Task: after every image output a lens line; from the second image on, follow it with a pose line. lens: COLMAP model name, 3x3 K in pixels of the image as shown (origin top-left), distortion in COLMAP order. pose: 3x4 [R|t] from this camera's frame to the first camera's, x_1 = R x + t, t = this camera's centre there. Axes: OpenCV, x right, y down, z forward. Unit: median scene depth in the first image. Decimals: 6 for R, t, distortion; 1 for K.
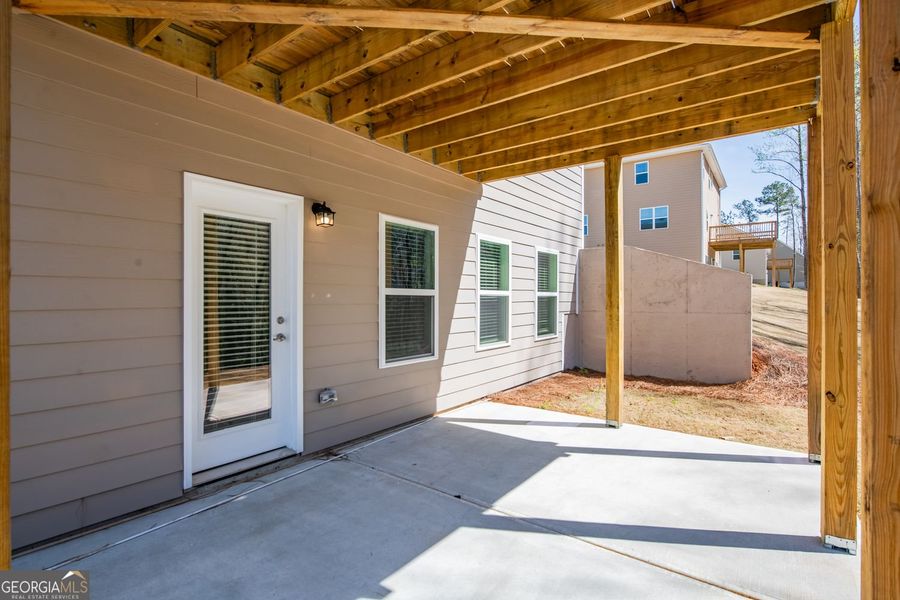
lens RADIAL K [[459.8, 0, 453.3], [0, 459.8, 295.9], [0, 0, 1]] dist [-0.004144, -0.001195]
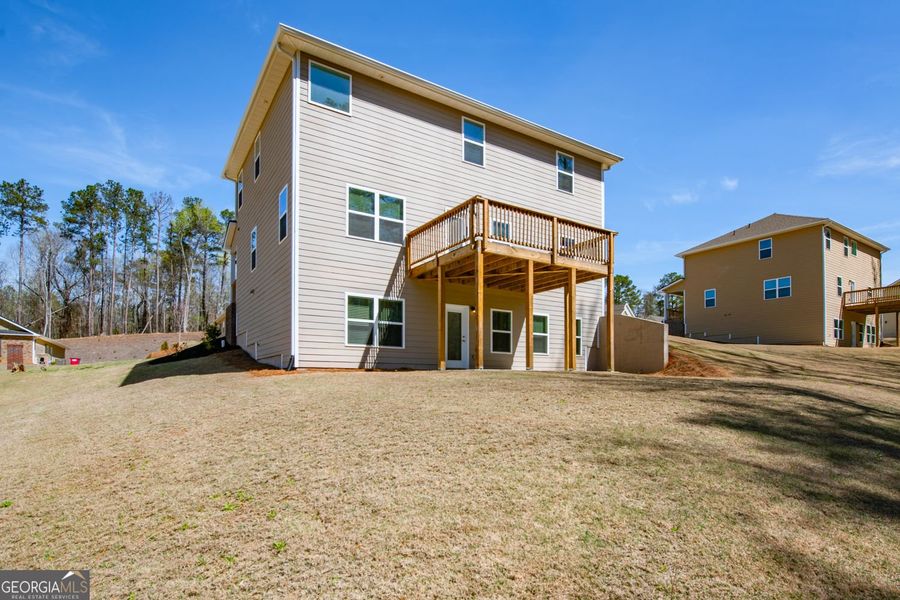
lens RADIAL K [[459.8, 0, 453.3], [0, 459.8, 295.9], [0, 0, 1]] dist [-0.004144, -0.001195]
pose [[0.929616, -0.067286, -0.362336, 0.721805], [0.001694, 0.983961, -0.178377, 0.296380], [0.368527, 0.165209, 0.914819, -1.958690]]
